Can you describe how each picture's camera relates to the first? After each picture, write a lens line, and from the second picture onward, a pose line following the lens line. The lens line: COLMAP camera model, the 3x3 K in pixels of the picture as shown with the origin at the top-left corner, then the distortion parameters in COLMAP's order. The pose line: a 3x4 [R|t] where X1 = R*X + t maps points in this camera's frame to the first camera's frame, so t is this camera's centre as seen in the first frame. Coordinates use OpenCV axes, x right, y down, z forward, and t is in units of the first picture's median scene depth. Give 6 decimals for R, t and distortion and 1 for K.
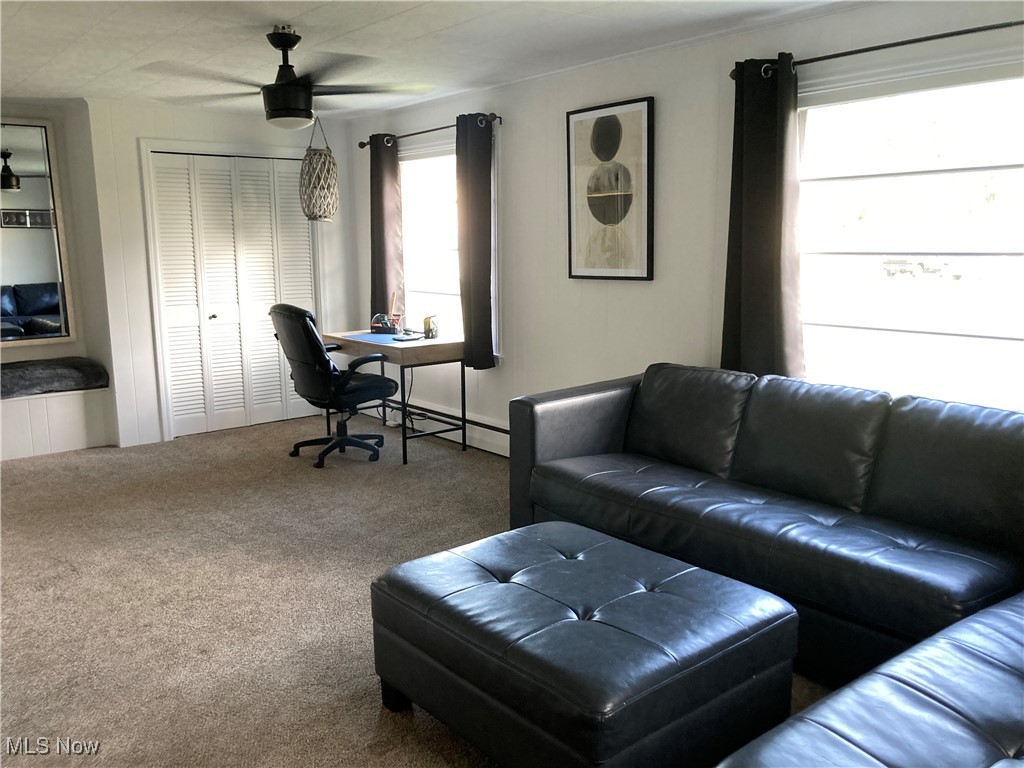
lens RADIAL K [[840.6, 0, 515.1], [0, 840.6, 393.5], [0, 0, 1]] dist [0.057738, -0.084578]
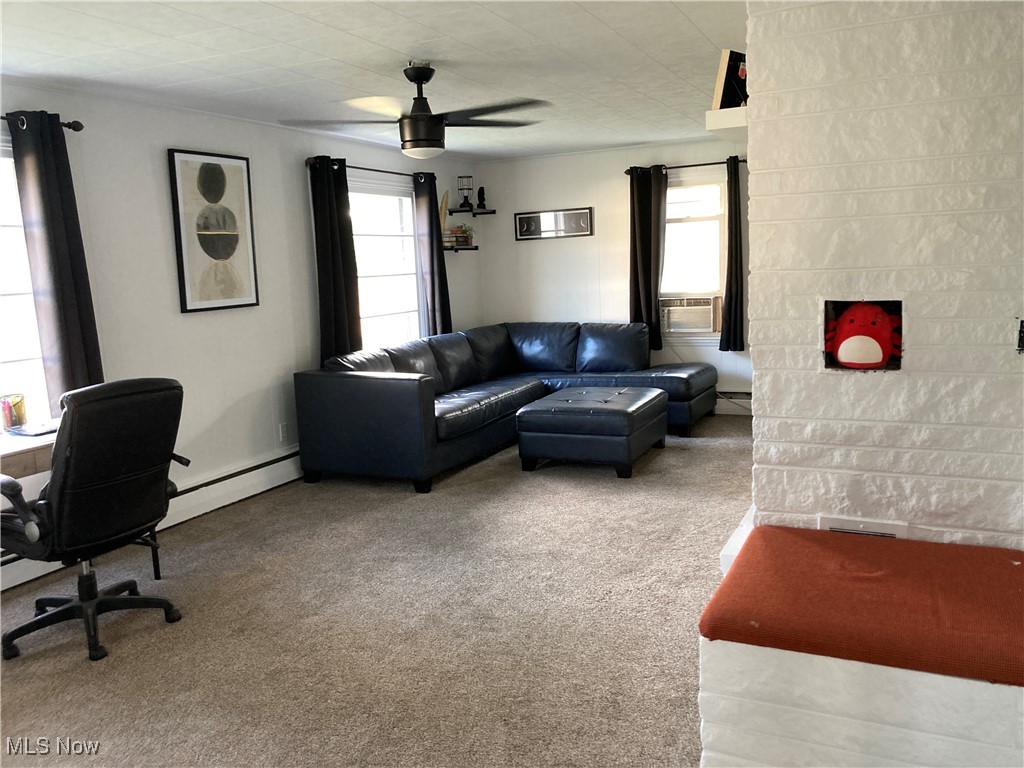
lens RADIAL K [[840.6, 0, 514.6], [0, 840.6, 381.0], [0, 0, 1]] dist [0.057738, -0.084578]
pose [[-0.427370, -0.096199, 0.898944, -1.093273], [0.212821, 0.955676, 0.203449, -0.197124], [-0.878670, 0.278262, -0.387954, 1.164989]]
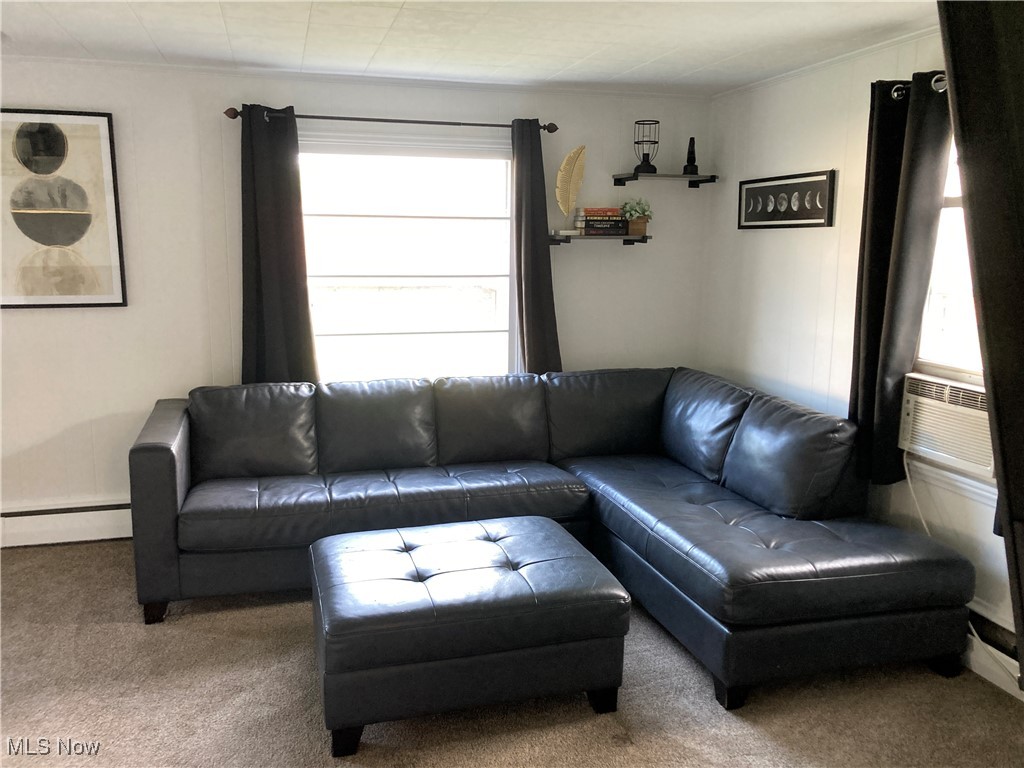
lens RADIAL K [[840.6, 0, 510.6], [0, 840.6, 381.9], [0, 0, 1]] dist [0.057738, -0.084578]
pose [[0.401013, -0.141381, 0.905097, -0.530021], [0.154690, 0.984281, 0.085213, -0.064698], [-0.902917, 0.105838, 0.416580, 0.224686]]
